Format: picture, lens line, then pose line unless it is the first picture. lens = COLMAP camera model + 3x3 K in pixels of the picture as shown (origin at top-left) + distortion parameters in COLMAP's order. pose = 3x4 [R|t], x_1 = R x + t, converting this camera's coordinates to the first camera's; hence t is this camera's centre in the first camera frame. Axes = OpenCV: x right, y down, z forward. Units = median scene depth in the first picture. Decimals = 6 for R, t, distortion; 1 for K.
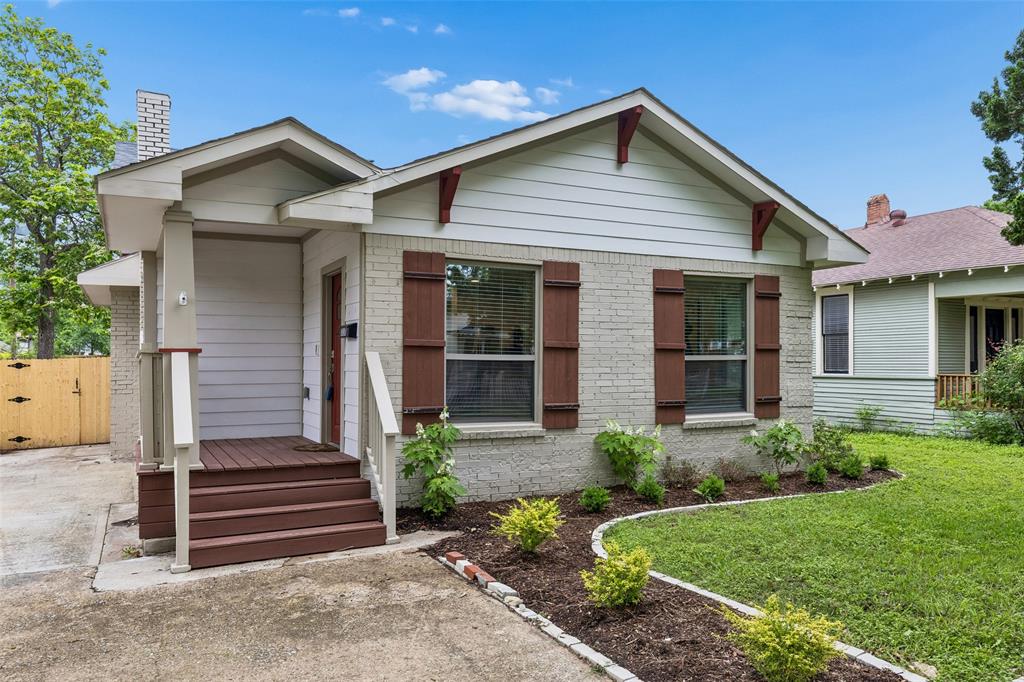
lens RADIAL K [[748.9, 0, 512.0], [0, 748.9, 358.8], [0, 0, 1]] dist [-0.000286, -0.000485]
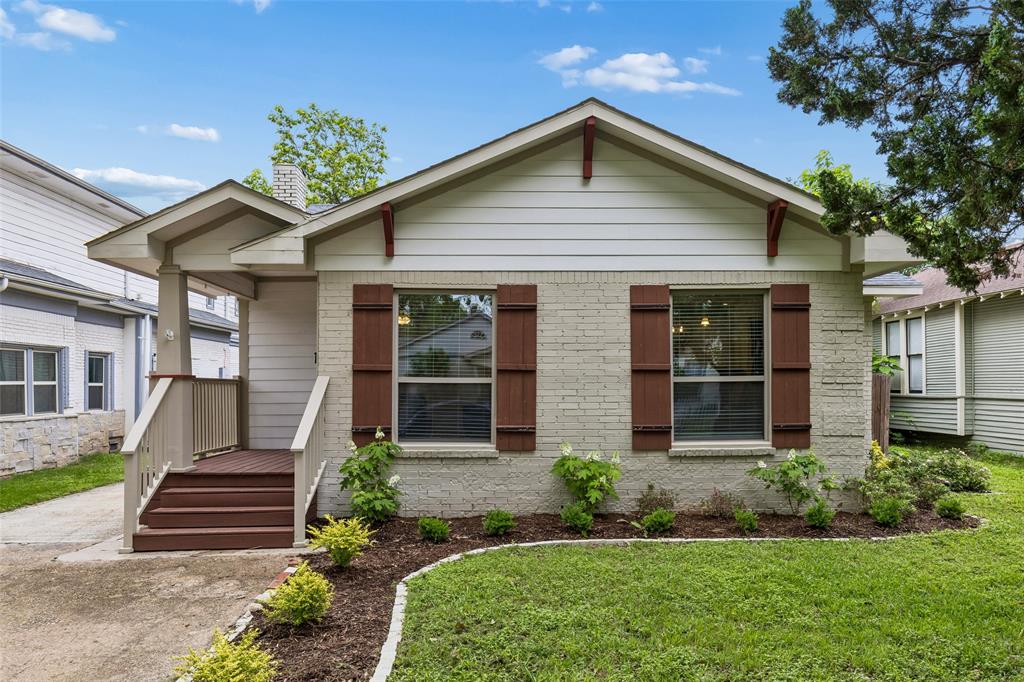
lens RADIAL K [[709.6, 0, 512.4], [0, 709.6, 373.4], [0, 0, 1]] dist [0.000682, 0.001490]
pose [[0.906660, -0.007859, -0.421790, 0.459370], [0.005325, 0.999960, -0.007185, -0.003693], [0.421829, 0.004268, 0.906665, 0.133573]]
